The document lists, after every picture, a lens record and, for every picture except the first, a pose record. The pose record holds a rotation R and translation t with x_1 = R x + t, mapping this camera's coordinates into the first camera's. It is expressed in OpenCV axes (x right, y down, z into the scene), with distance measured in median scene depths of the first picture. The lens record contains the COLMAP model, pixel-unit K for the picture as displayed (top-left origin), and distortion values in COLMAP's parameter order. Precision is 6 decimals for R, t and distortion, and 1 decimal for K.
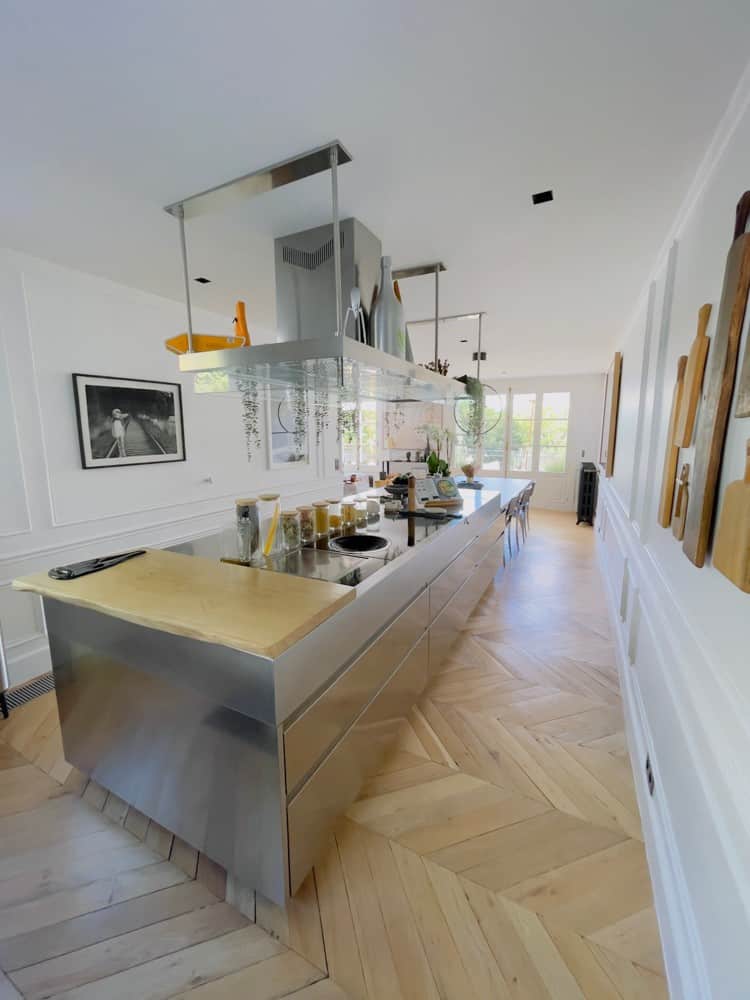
lens RADIAL K [[405.8, 0, 378.0], [0, 405.8, 498.6], [0, 0, 1]] dist [0.000677, 0.000012]
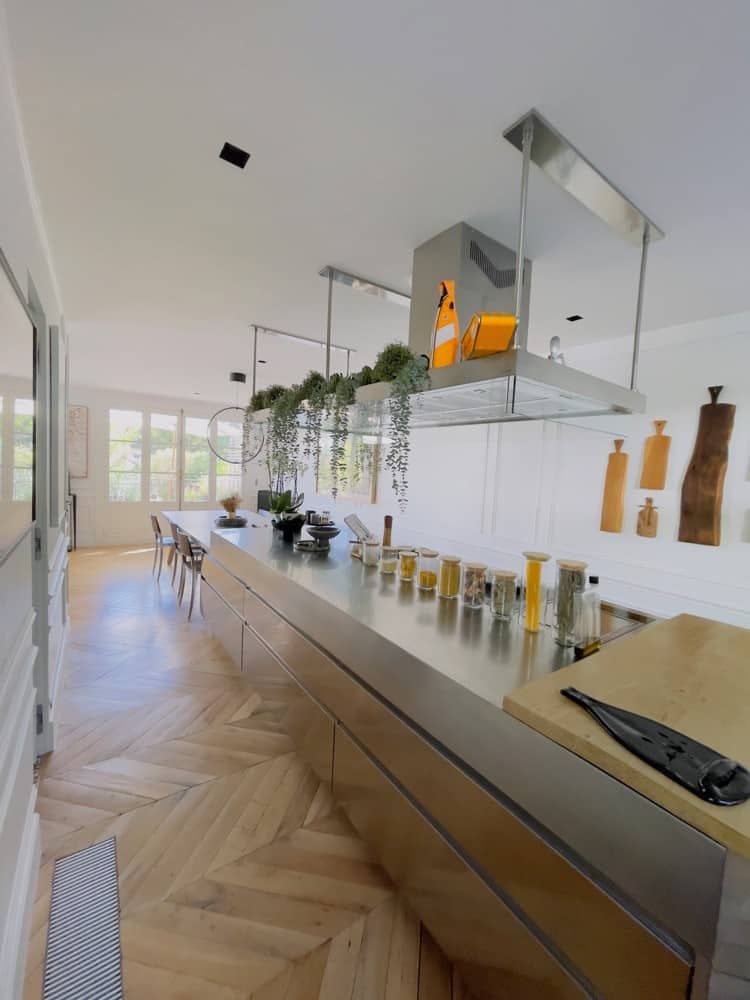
lens RADIAL K [[405.8, 0, 377.7], [0, 405.8, 498.4], [0, 0, 1]] dist [0.000677, 0.000012]
pose [[0.478523, -0.039486, 0.877187, -0.386859], [0.089994, 0.995933, -0.004263, -0.050153], [-0.873451, 0.080982, 0.480130, 0.308104]]
